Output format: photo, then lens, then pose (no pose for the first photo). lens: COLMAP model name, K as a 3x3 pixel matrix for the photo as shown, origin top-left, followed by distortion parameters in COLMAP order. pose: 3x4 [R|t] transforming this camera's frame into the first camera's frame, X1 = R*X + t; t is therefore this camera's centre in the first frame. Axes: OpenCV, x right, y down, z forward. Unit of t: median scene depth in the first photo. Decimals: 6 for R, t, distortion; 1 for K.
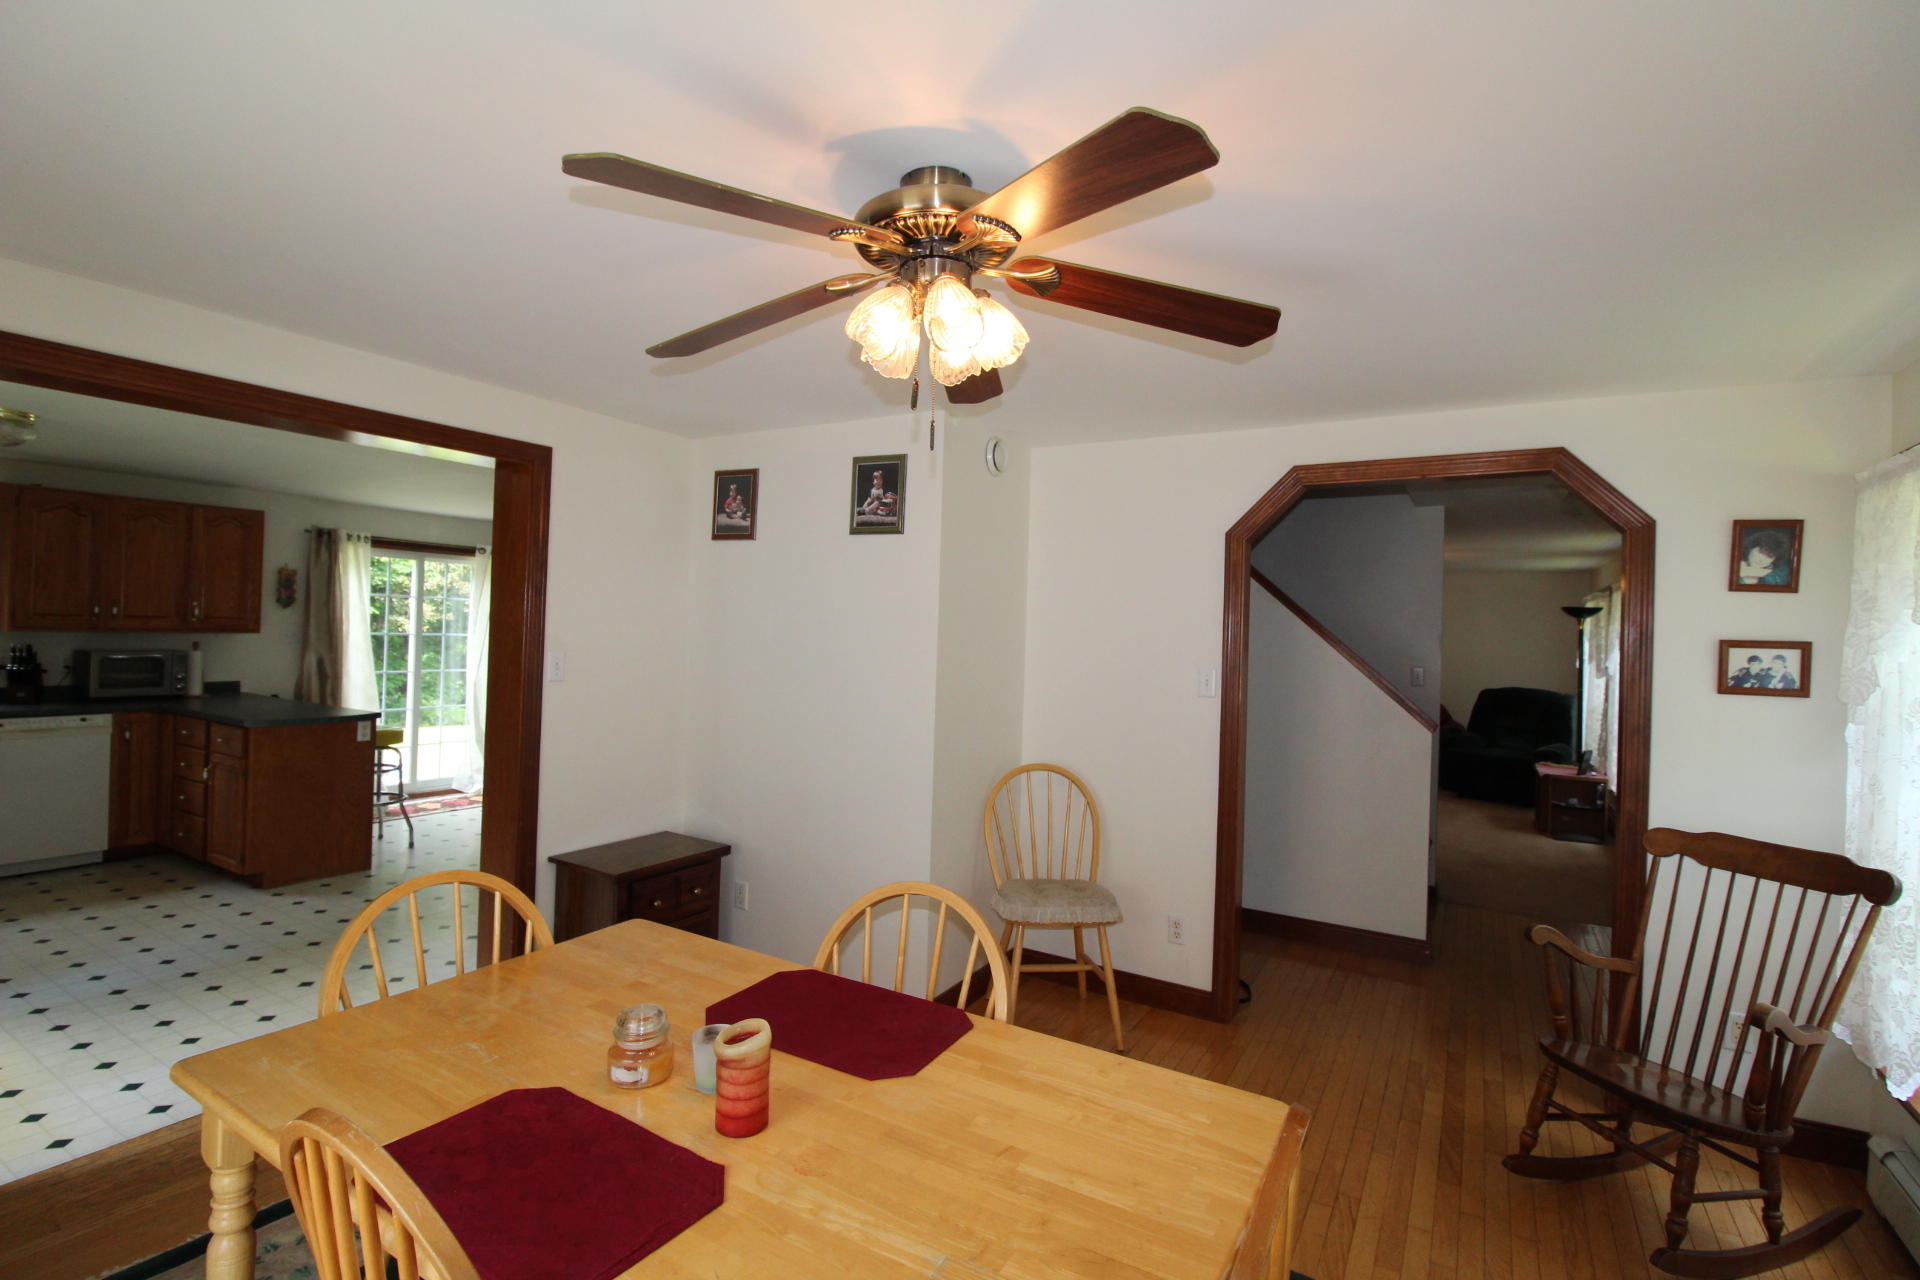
lens RADIAL K [[888.4, 0, 951.8], [0, 888.4, 621.4], [0, 0, 1]] dist [-0.000711, -0.015526]
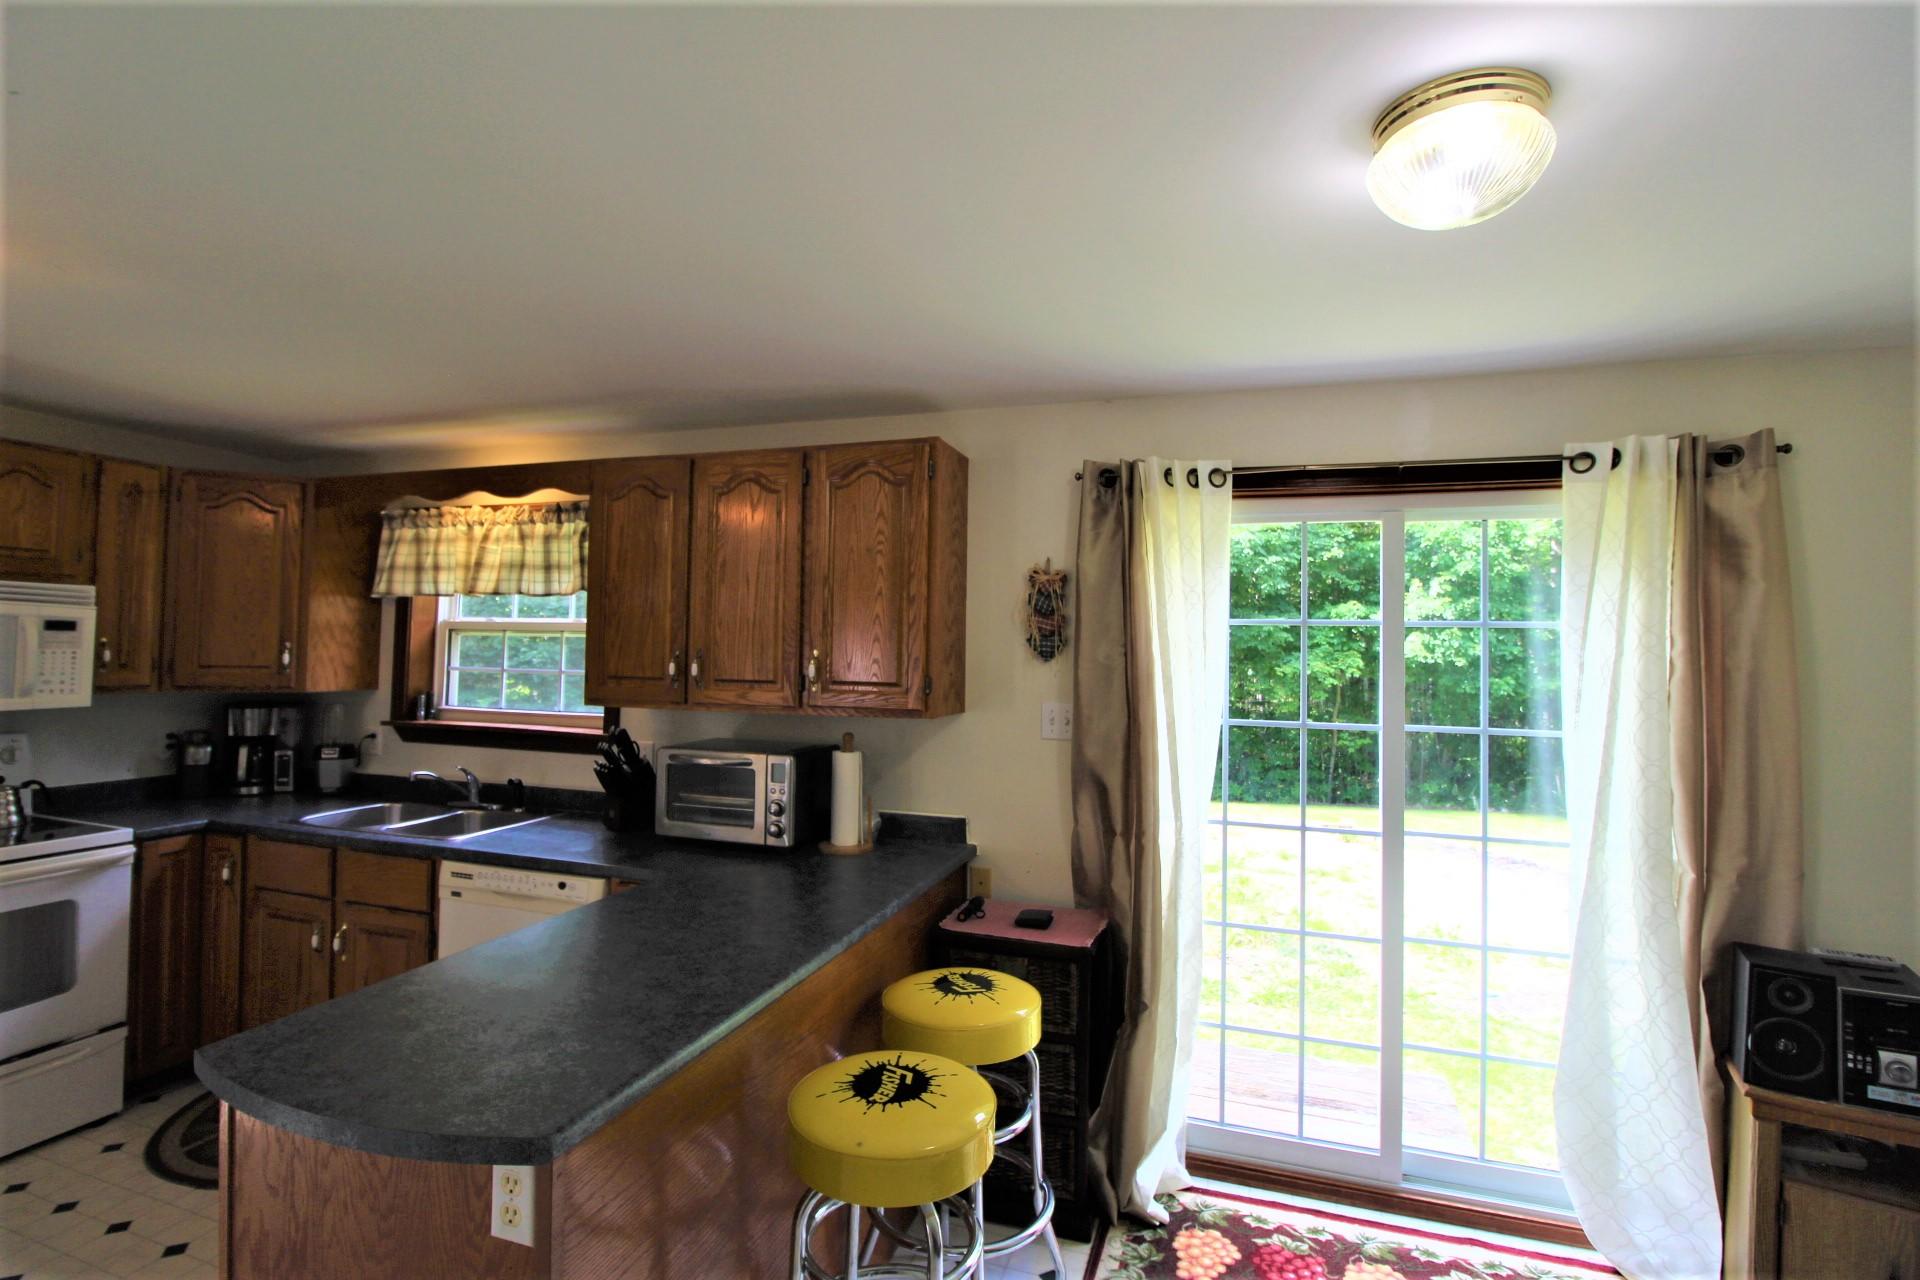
lens RADIAL K [[888.4, 0, 951.8], [0, 888.4, 621.4], [0, 0, 1]] dist [-0.000711, -0.015526]
pose [[0.212137, -0.059144, -0.975449, -0.333538], [0.000641, 0.998175, -0.060382, -0.007557], [0.977240, 0.012184, 0.211788, 0.859638]]
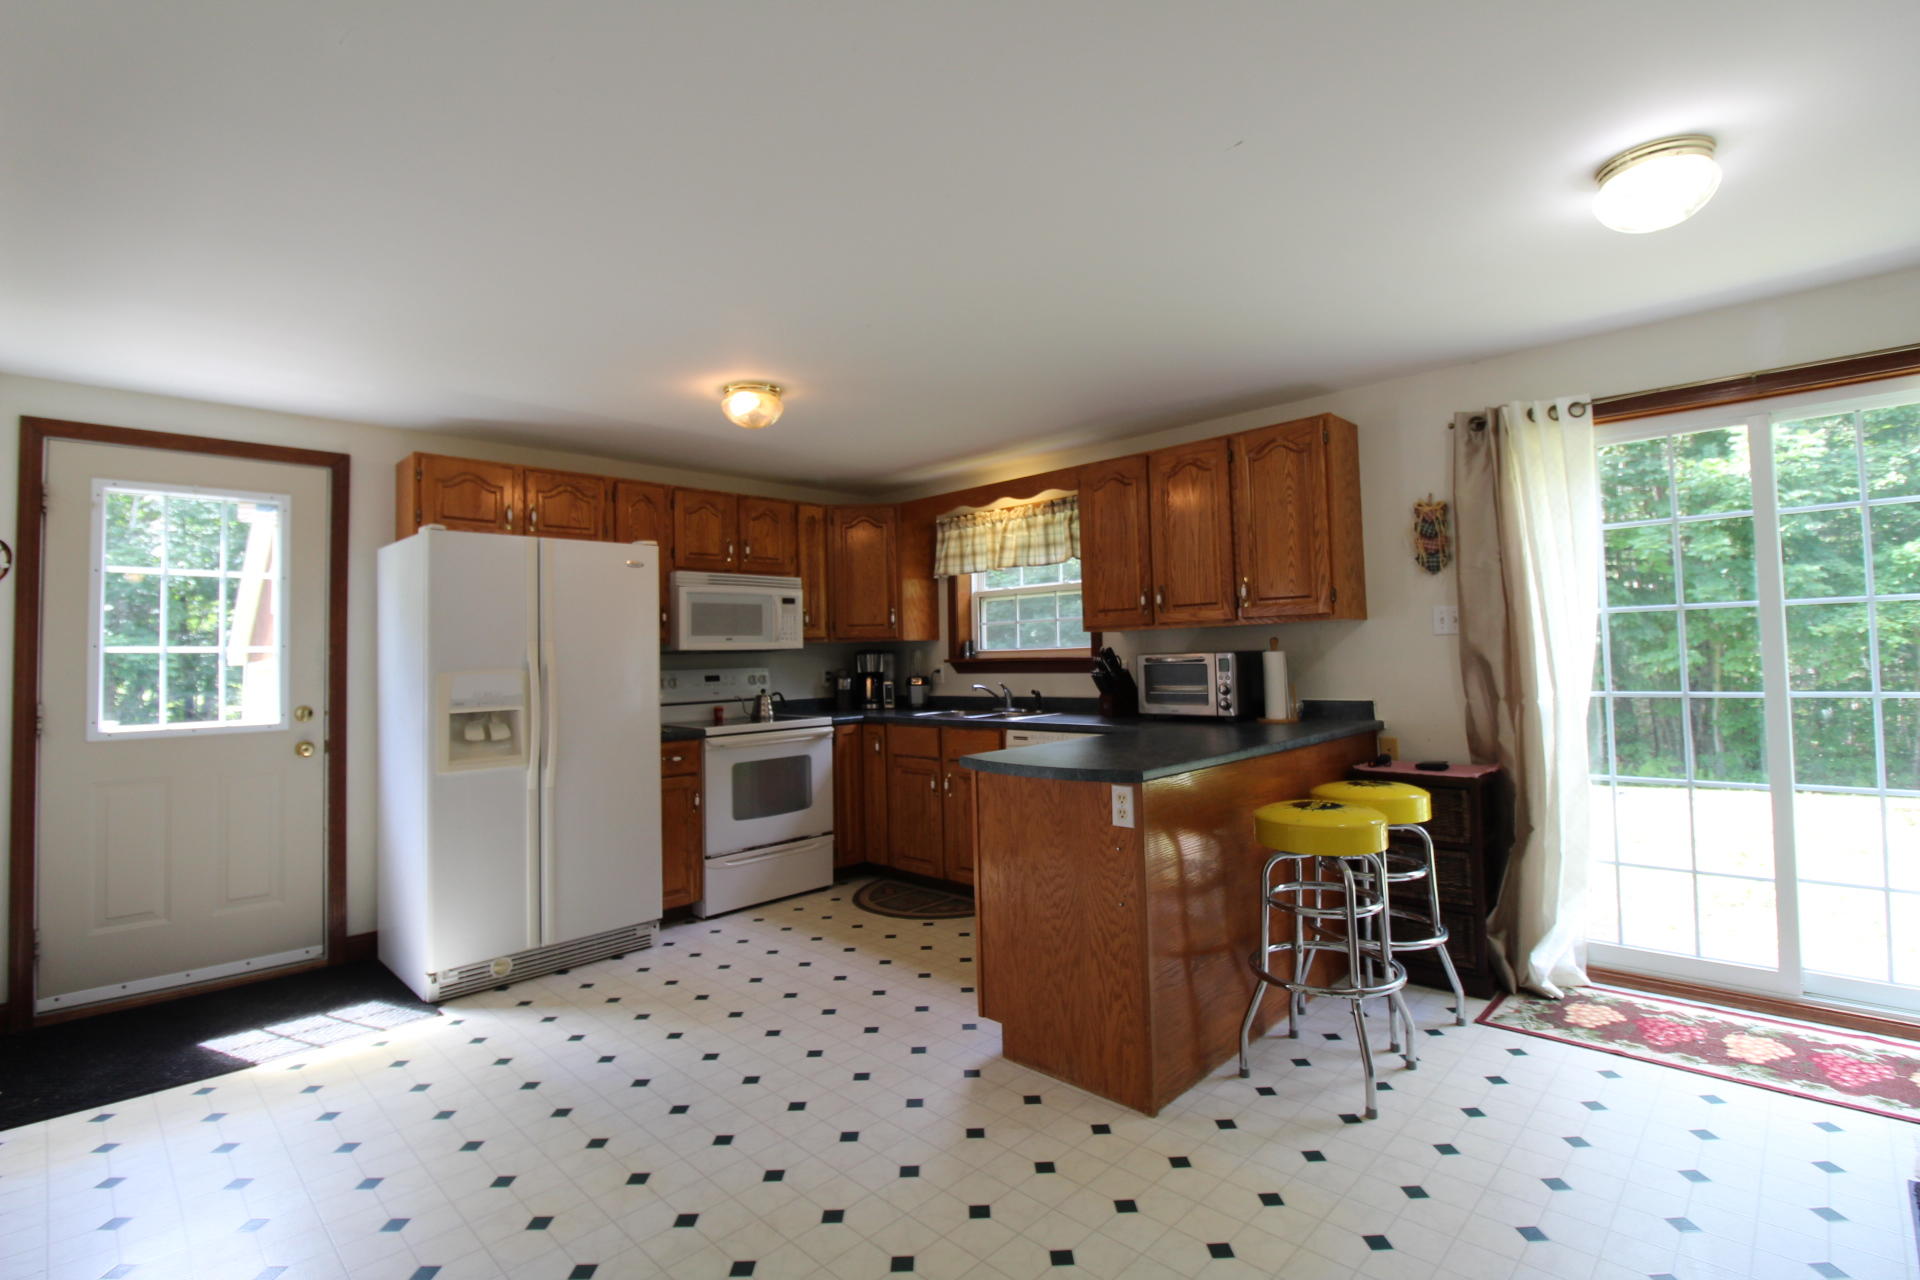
lens RADIAL K [[888.4, 0, 951.8], [0, 888.4, 621.4], [0, 0, 1]] dist [-0.000711, -0.015526]
pose [[-0.236697, -0.063170, -0.969528, -0.141274], [0.032032, 0.996834, -0.072769, 0.046407], [0.971055, -0.048280, -0.233925, 0.832910]]
